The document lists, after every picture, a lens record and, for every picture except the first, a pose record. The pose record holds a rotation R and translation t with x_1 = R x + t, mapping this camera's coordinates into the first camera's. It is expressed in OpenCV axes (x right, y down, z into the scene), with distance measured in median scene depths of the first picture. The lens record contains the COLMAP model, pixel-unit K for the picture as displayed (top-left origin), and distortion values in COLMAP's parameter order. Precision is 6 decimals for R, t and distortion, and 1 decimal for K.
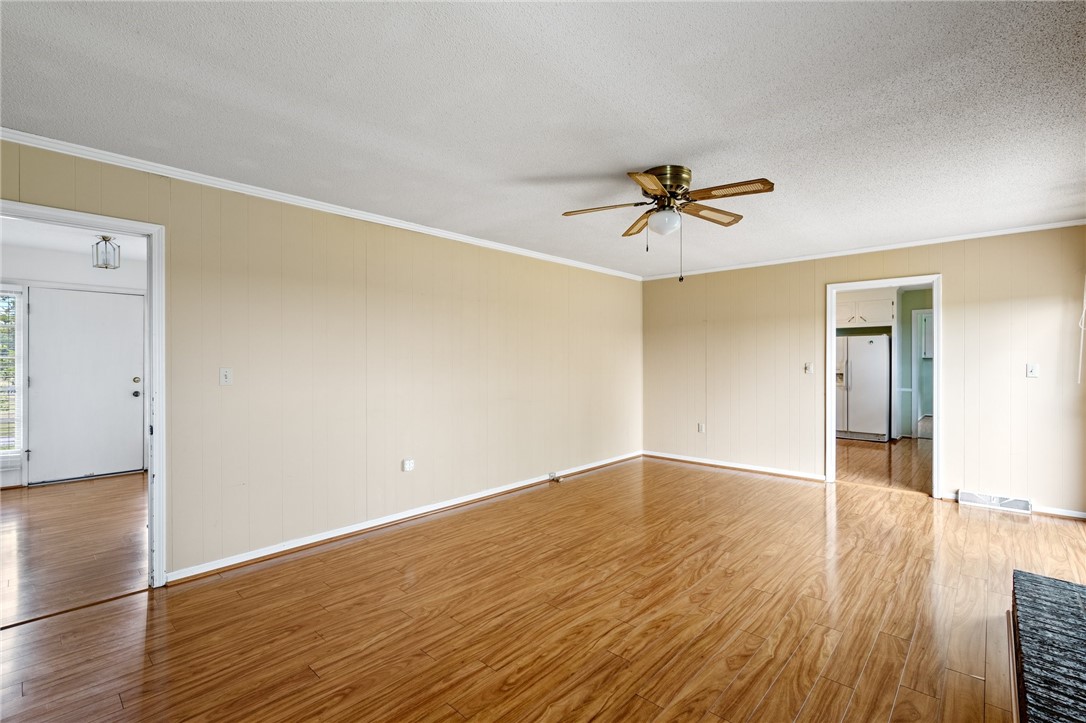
lens RADIAL K [[485.2, 0, 541.8], [0, 485.2, 360.4], [0, 0, 1]] dist [-0.001445, -0.000174]
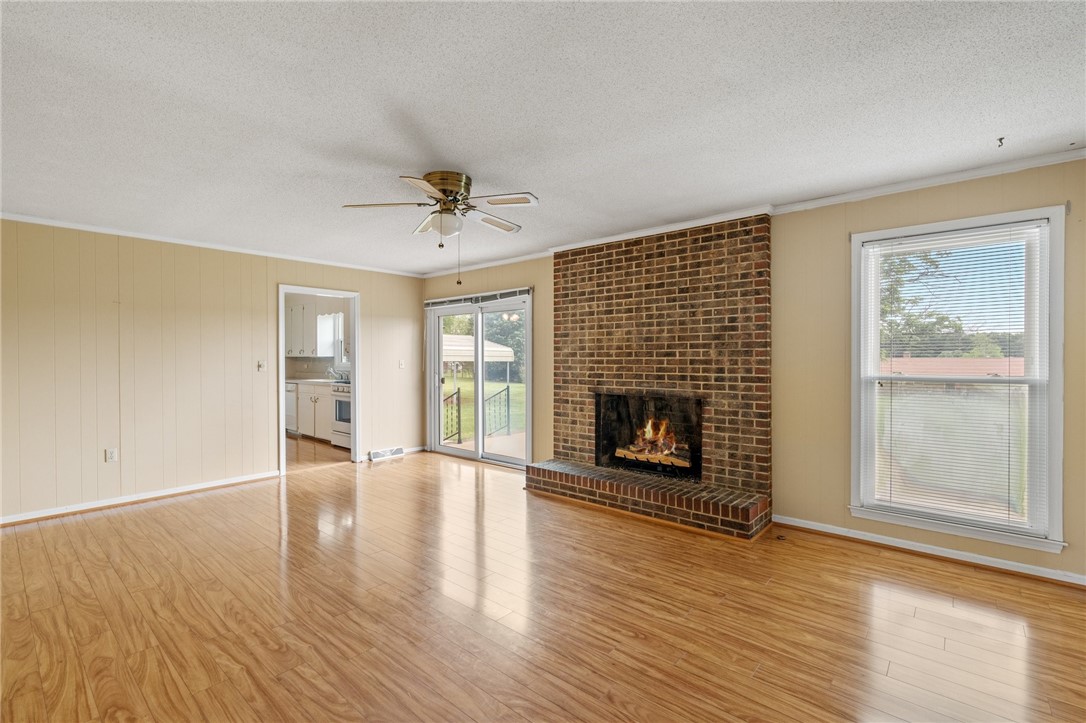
lens RADIAL K [[485.2, 0, 541.5], [0, 485.2, 361.2], [0, 0, 1]] dist [-0.001445, -0.000174]
pose [[-0.035755, -0.005650, 0.999345, -1.080543], [0.002026, 0.999982, 0.005726, 0.004342], [-0.999359, 0.002230, -0.035743, 1.124191]]
